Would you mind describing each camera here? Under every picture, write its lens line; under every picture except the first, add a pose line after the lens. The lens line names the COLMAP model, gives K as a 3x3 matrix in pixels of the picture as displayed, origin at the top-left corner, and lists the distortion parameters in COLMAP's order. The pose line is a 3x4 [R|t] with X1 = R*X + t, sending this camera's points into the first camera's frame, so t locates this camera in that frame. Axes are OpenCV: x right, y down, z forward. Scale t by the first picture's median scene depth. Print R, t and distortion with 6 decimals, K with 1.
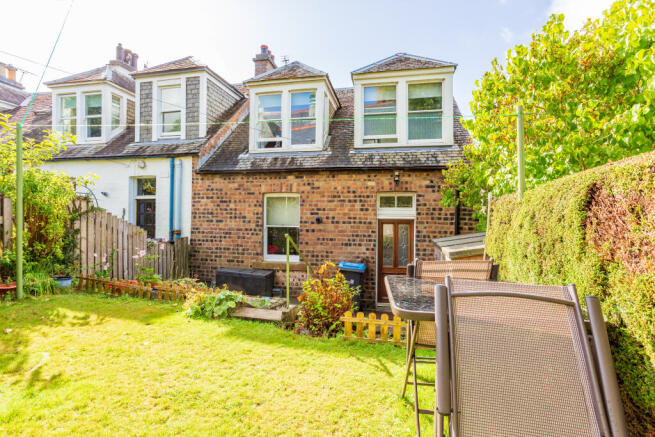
lens RADIAL K [[334.6, 0, 327.5], [0, 334.6, 218.5], [0, 0, 1]] dist [-0.080766, 0.063545]
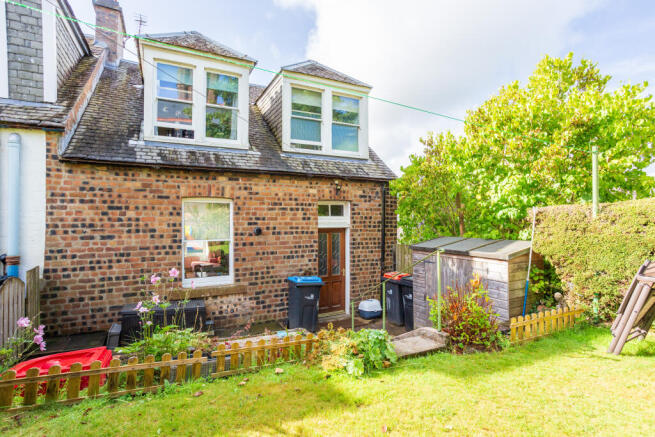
lens RADIAL K [[334.6, 0, 327.5], [0, 334.6, 218.5], [0, 0, 1]] dist [-0.080766, 0.063545]
pose [[0.765959, -0.008269, 0.642836, -0.433870], [0.018654, 0.999782, -0.009367, -0.016152], [-0.642619, 0.019166, 0.765946, 0.235039]]
